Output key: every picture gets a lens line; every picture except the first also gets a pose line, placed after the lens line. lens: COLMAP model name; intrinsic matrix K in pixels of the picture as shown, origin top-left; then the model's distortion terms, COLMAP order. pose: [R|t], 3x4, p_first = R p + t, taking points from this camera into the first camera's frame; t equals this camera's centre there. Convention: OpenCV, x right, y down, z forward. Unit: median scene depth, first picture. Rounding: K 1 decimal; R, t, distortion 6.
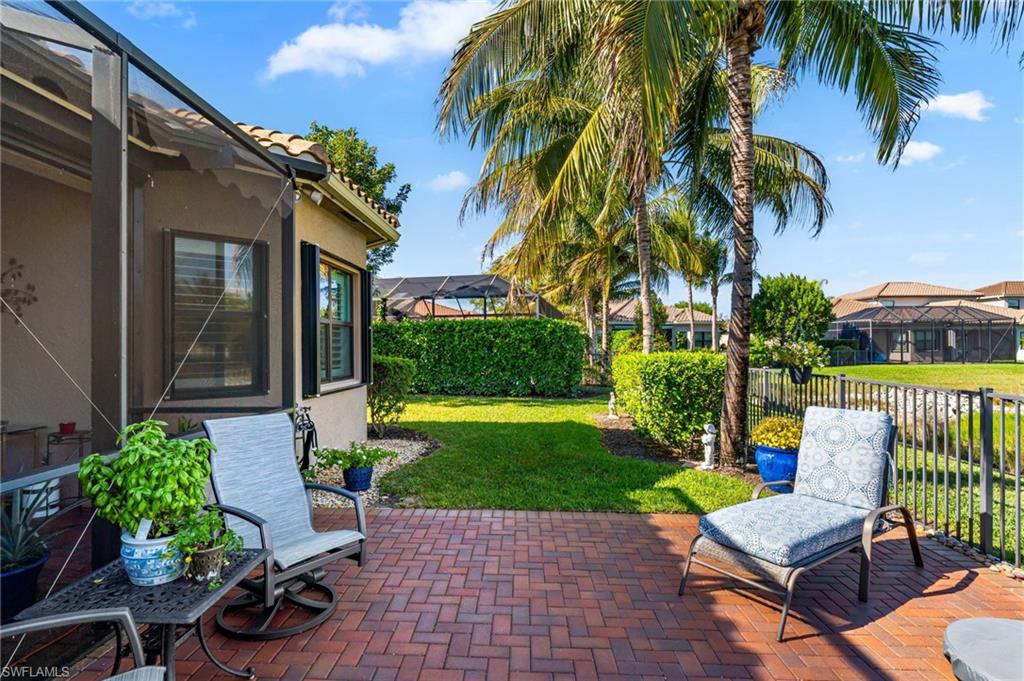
lens RADIAL K [[527.3, 0, 544.7], [0, 527.3, 341.2], [0, 0, 1]] dist [-0.010598, -0.001982]
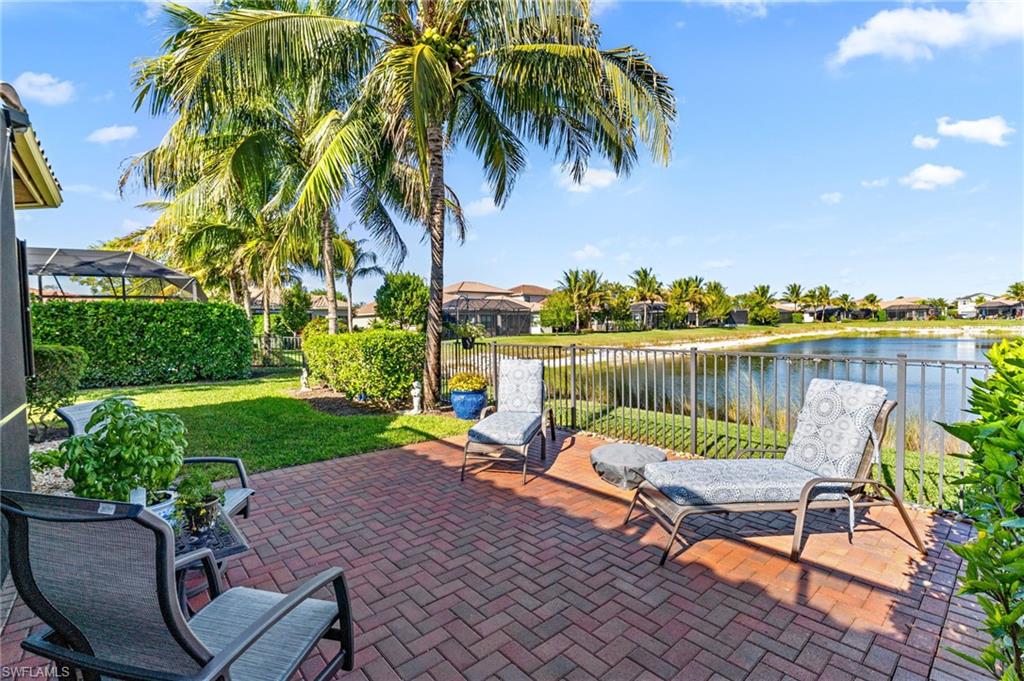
lens RADIAL K [[489.4, 0, 504.6], [0, 489.4, 339.6], [0, 0, 1]] dist [-0.004164, -0.001441]
pose [[0.720534, -0.031124, 0.692720, -0.322520], [0.010645, 0.999371, 0.033830, 0.003245], [-0.693338, -0.017002, 0.720412, -0.074185]]
